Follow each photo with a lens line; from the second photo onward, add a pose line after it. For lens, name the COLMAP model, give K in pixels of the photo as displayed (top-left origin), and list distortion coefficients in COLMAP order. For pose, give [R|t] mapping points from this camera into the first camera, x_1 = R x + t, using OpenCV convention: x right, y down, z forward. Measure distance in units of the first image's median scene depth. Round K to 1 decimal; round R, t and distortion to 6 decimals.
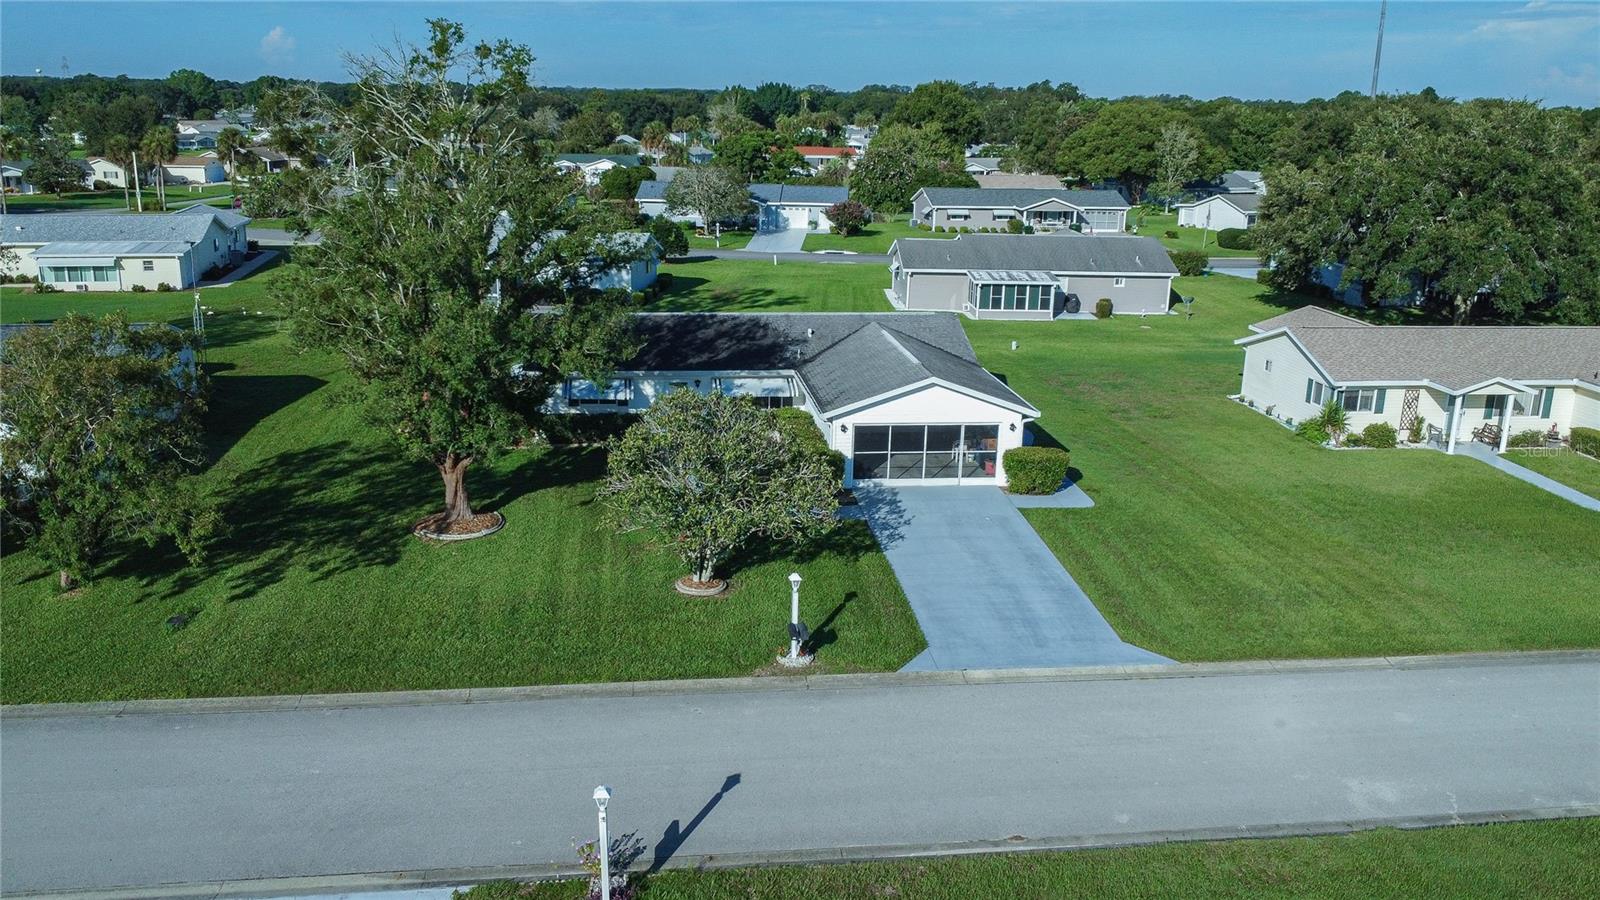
lens RADIAL K [[1255.6, 0, 800.0], [0, 1255.6, 450.0], [0, 0, 1]] dist [-0.024090, -0.012388]
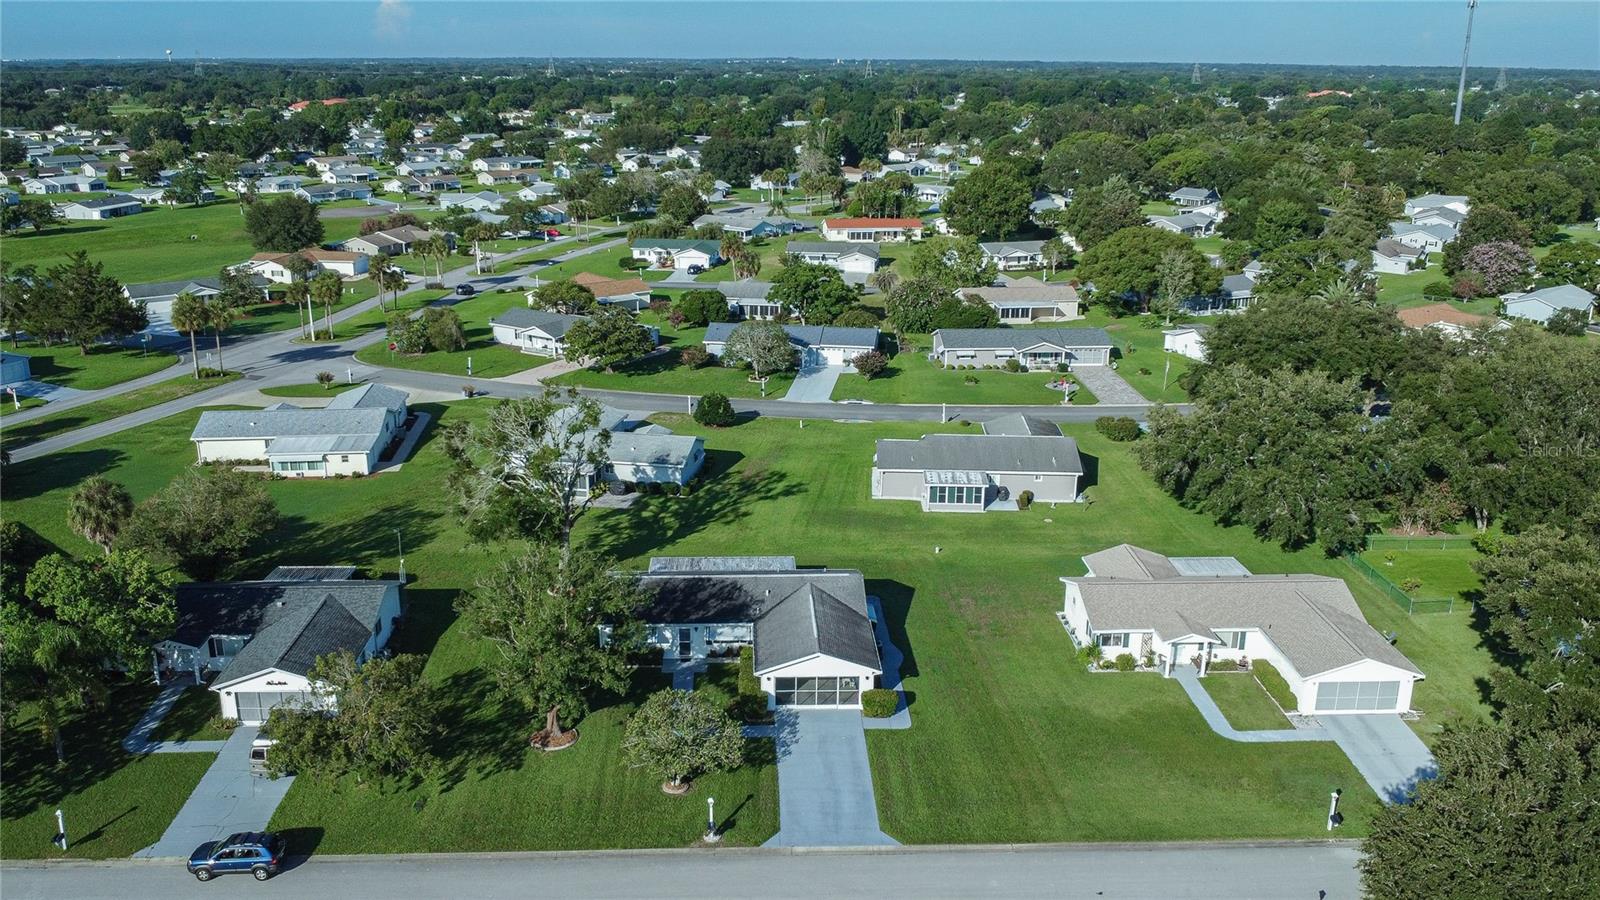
lens RADIAL K [[1283.4, 0, 800.0], [0, 1283.4, 450.0], [0, 0, 1]] dist [-0.023122, 0.004432]
pose [[0.996011, 0.009295, -0.088746, 0.231774], [-0.007052, 0.999648, 0.025562, -0.379183], [0.088953, -0.024834, 0.995726, -0.770296]]
